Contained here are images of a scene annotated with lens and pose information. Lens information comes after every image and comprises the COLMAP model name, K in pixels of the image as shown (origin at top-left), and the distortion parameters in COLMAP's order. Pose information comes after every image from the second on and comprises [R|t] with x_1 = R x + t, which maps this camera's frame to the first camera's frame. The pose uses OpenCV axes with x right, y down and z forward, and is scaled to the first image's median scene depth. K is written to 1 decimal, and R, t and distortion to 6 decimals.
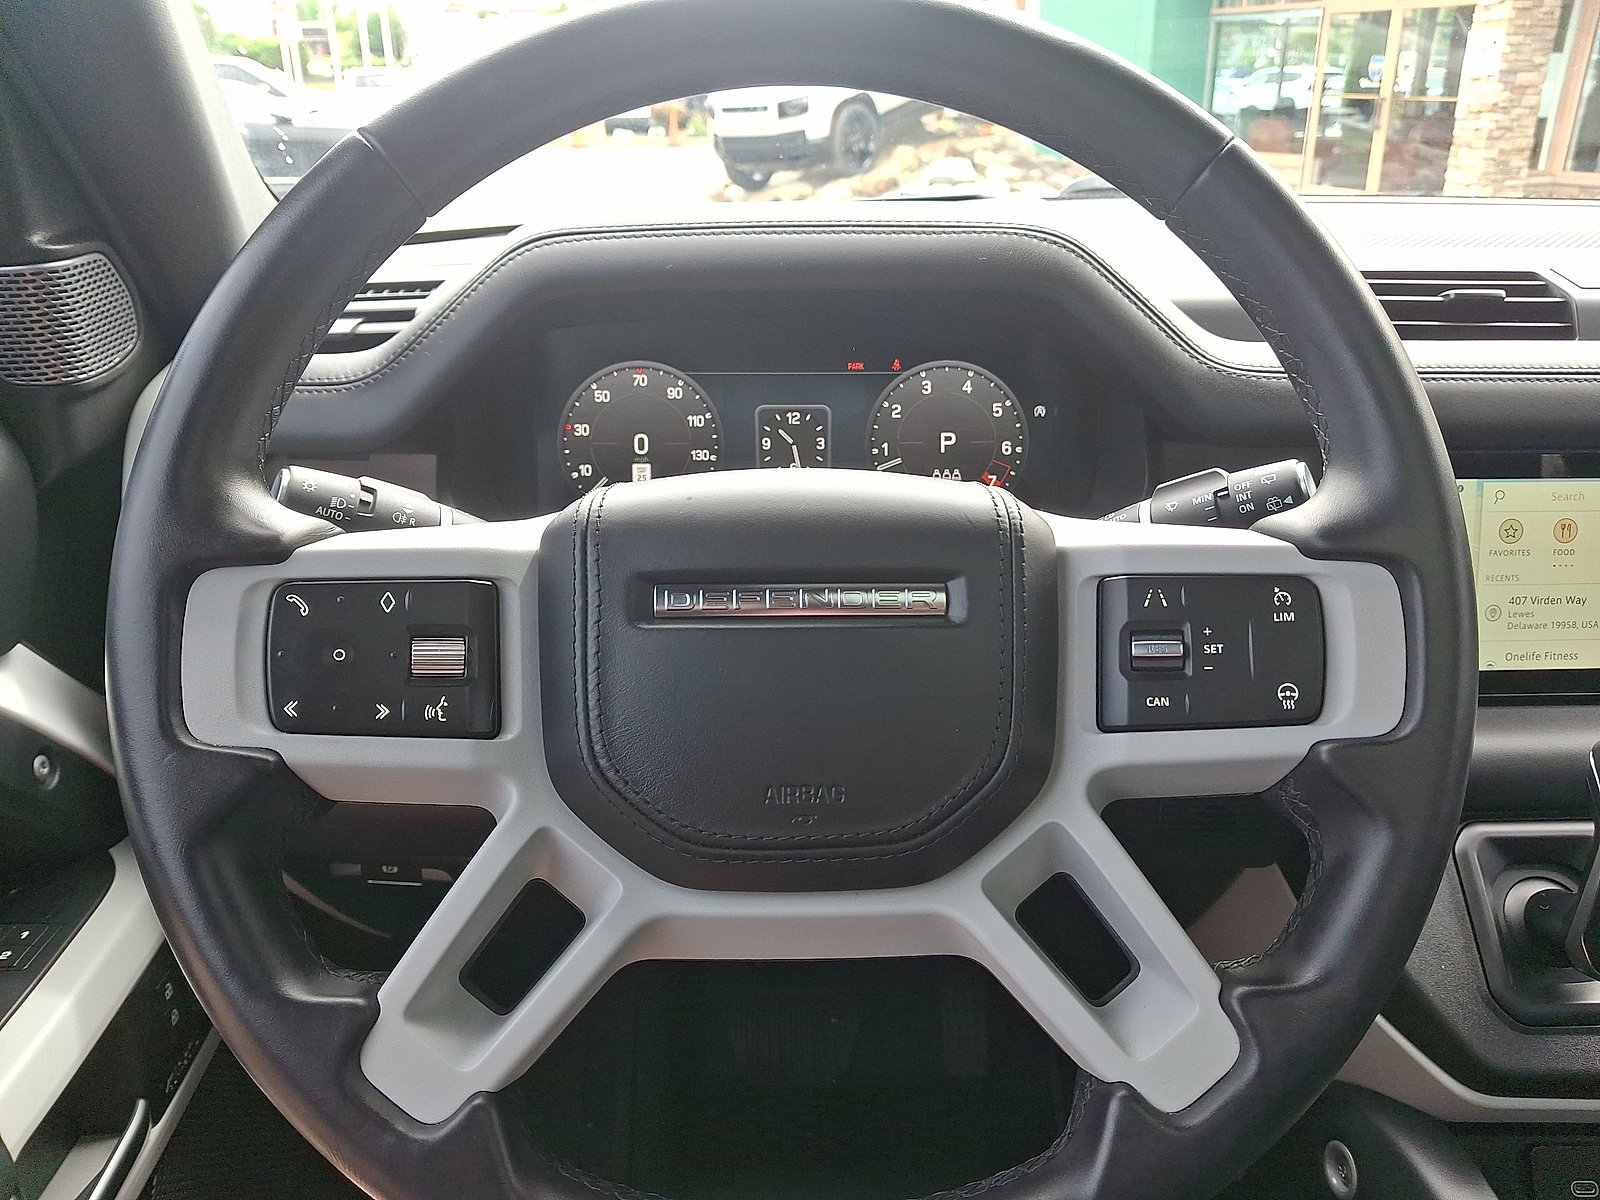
lens RADIAL K [[1148.4, 0, 775.9], [0, 1148.4, 598.3], [0, 0, 1]] dist [0.017205, -0.001908]
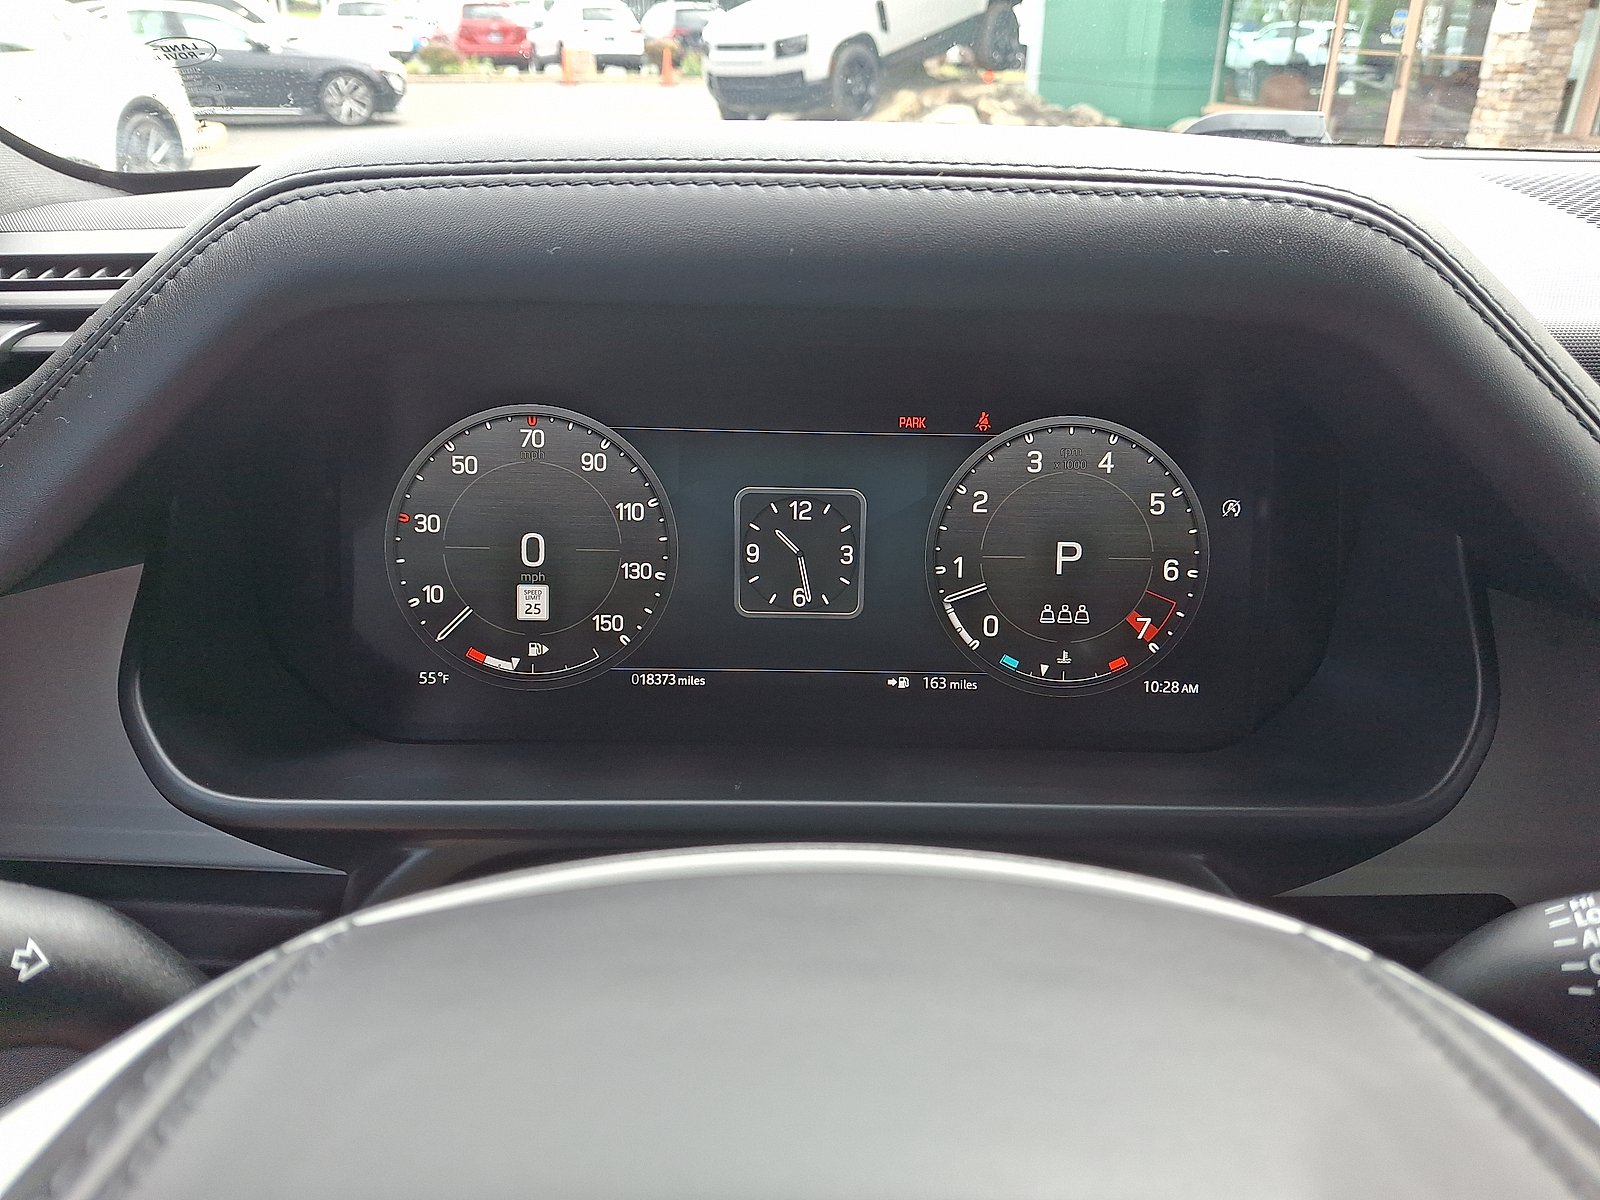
lens RADIAL K [[1186.2, 0, 767.0], [0, 1186.2, 604.3], [0, 0, 1]] dist [-0.044472, 0.062153]
pose [[0.999681, 0.024476, 0.006276, -0.004288], [-0.024705, 0.998917, 0.039418, -0.132527], [-0.005305, -0.039560, 0.999203, 0.410211]]
